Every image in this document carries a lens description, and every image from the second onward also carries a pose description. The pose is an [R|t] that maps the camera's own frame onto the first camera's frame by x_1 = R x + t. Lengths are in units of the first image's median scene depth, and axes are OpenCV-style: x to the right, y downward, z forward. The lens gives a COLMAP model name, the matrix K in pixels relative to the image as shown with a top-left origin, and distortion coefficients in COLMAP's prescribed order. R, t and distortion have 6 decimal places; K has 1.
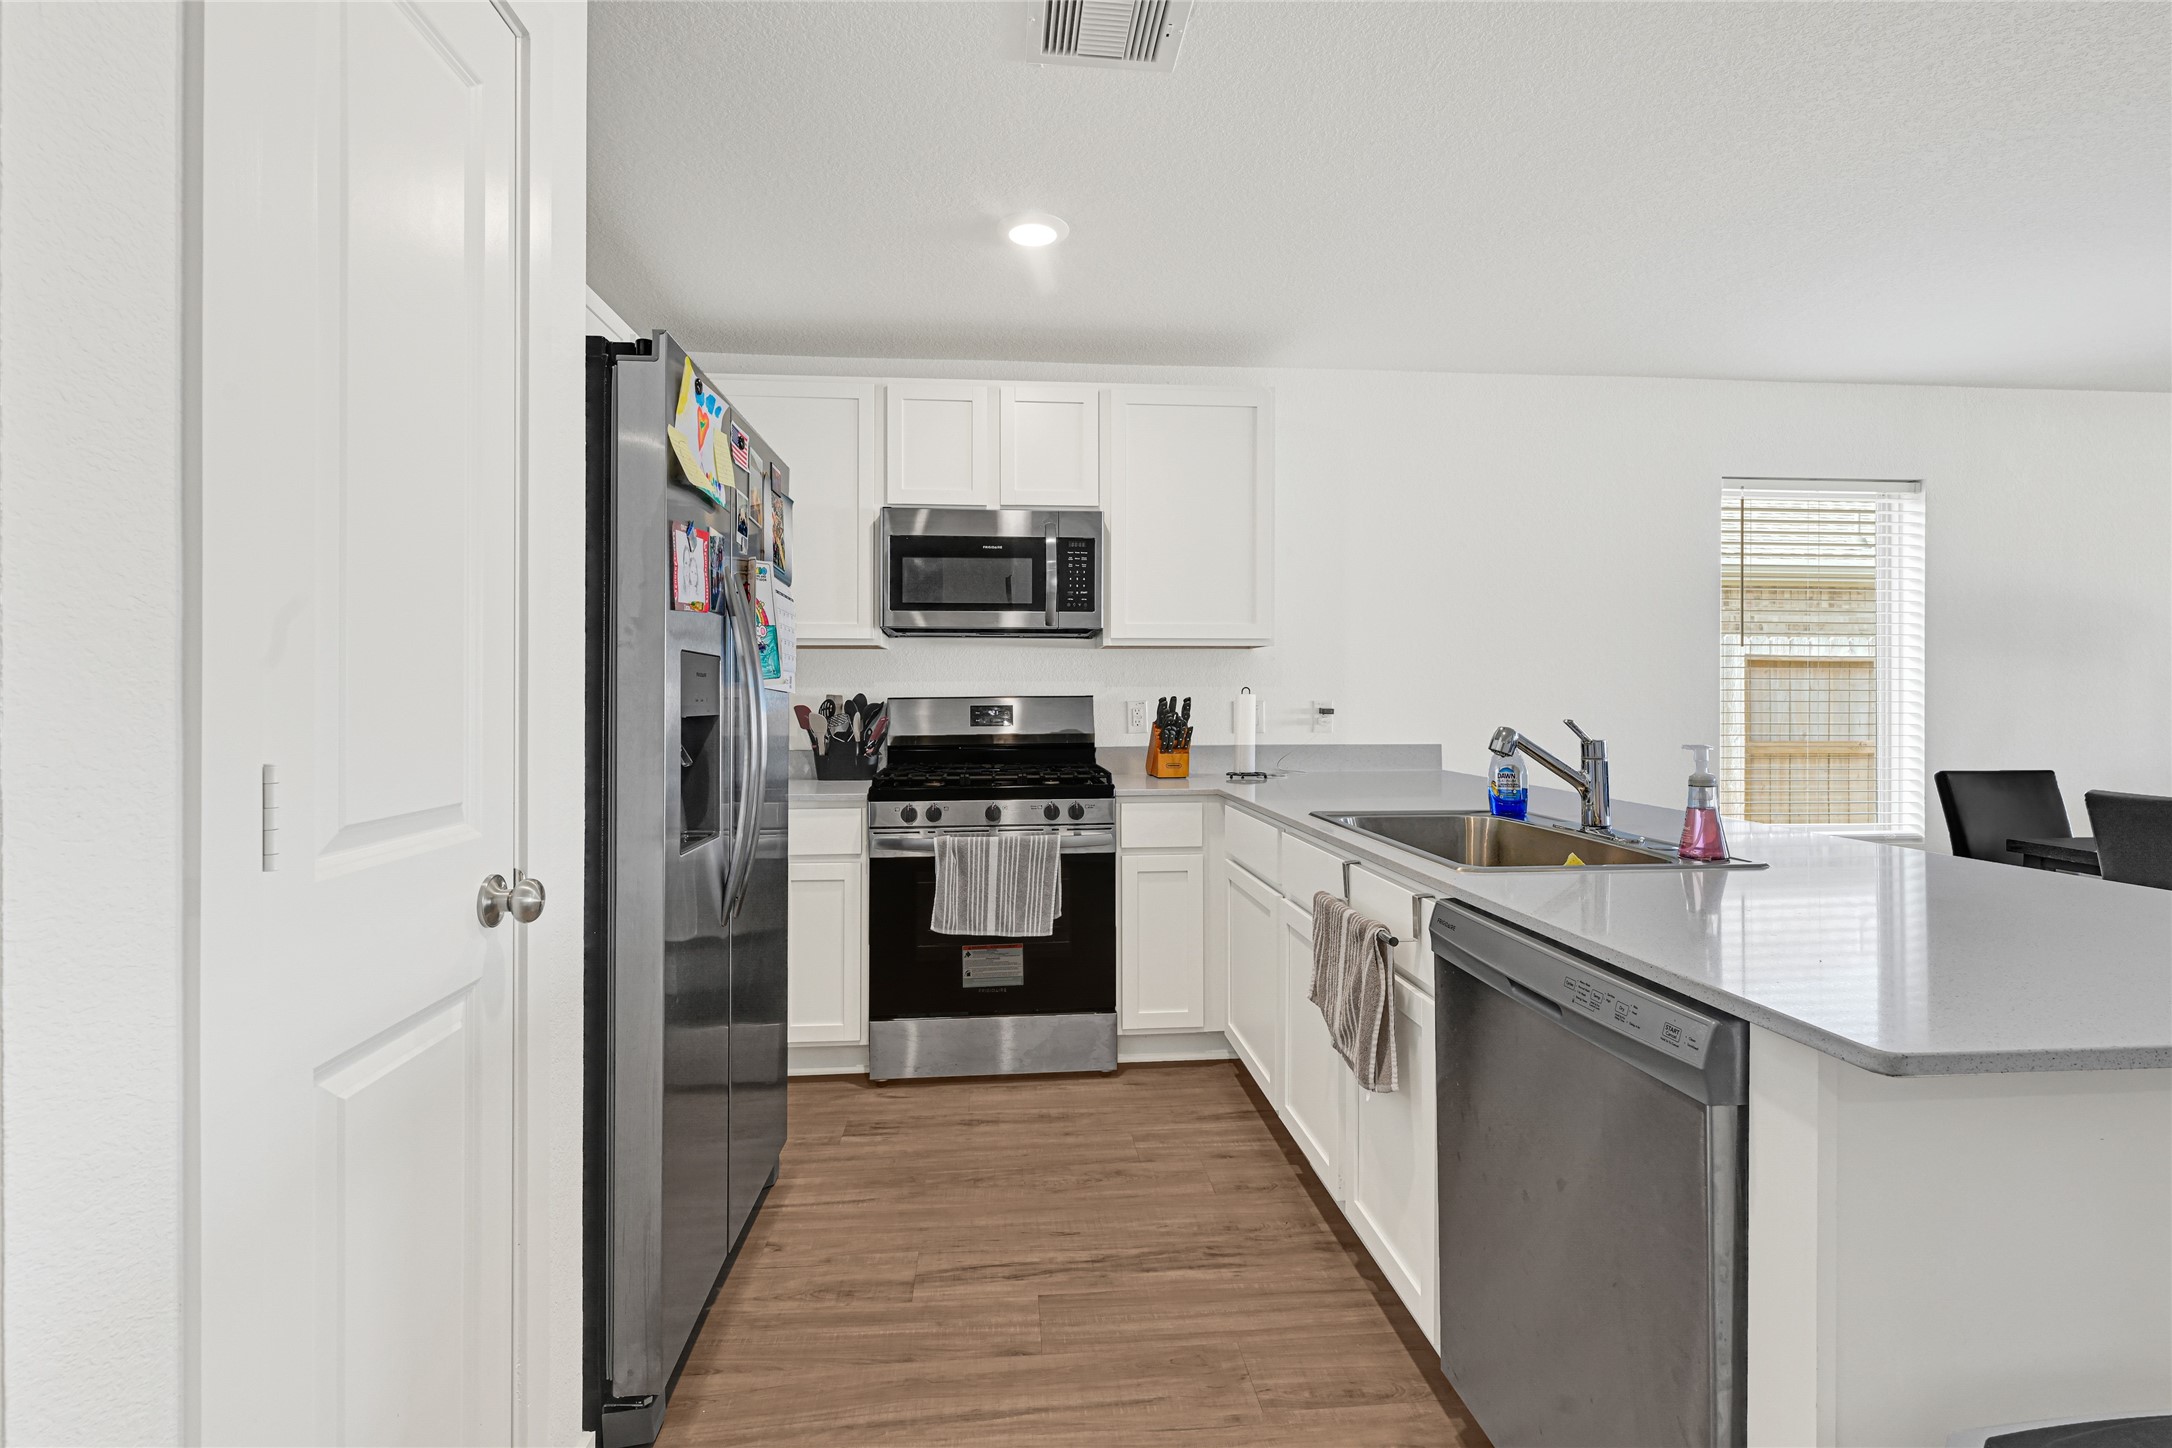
lens RADIAL K [[1023.2, 0, 1088.3], [0, 1023.2, 678.3], [0, 0, 1]] dist [0.116586, 0.000016]
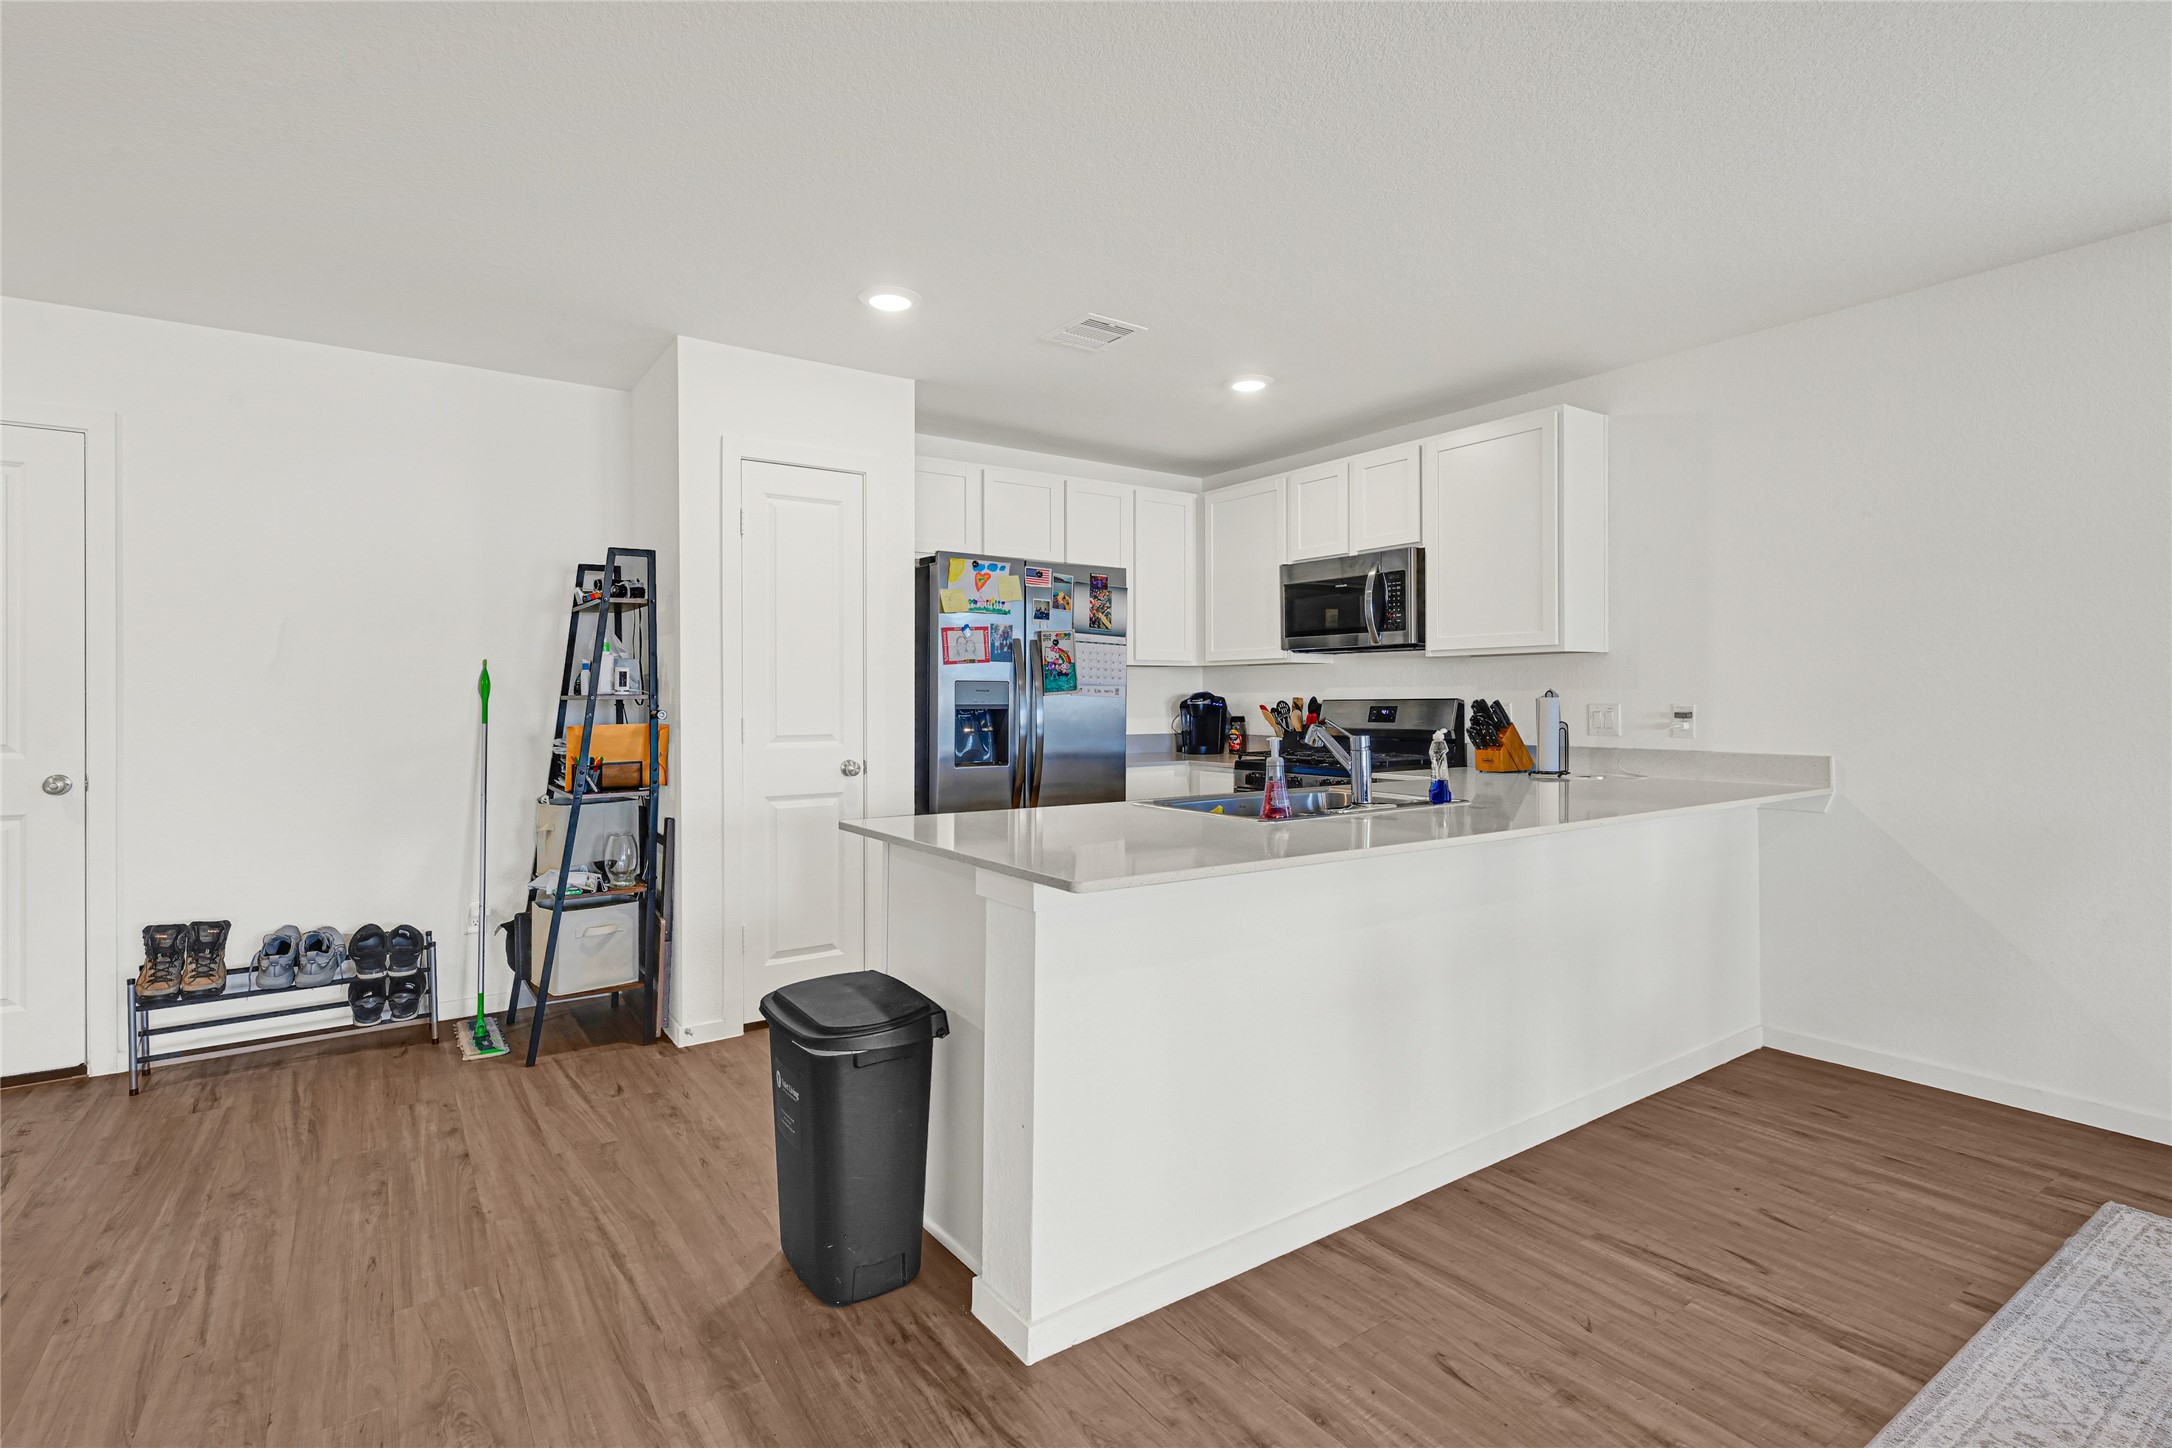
lens RADIAL K [[1036.3, 0, 1085.8], [0, 1036.3, 699.8], [0, 0, 1]] dist [-0.001186, -0.000043]
pose [[0.494666, 0.000512, -0.869083, 0.878992], [0.015429, 0.999837, 0.009371, 0.000134], [0.868946, -0.018044, 0.494577, 0.058591]]
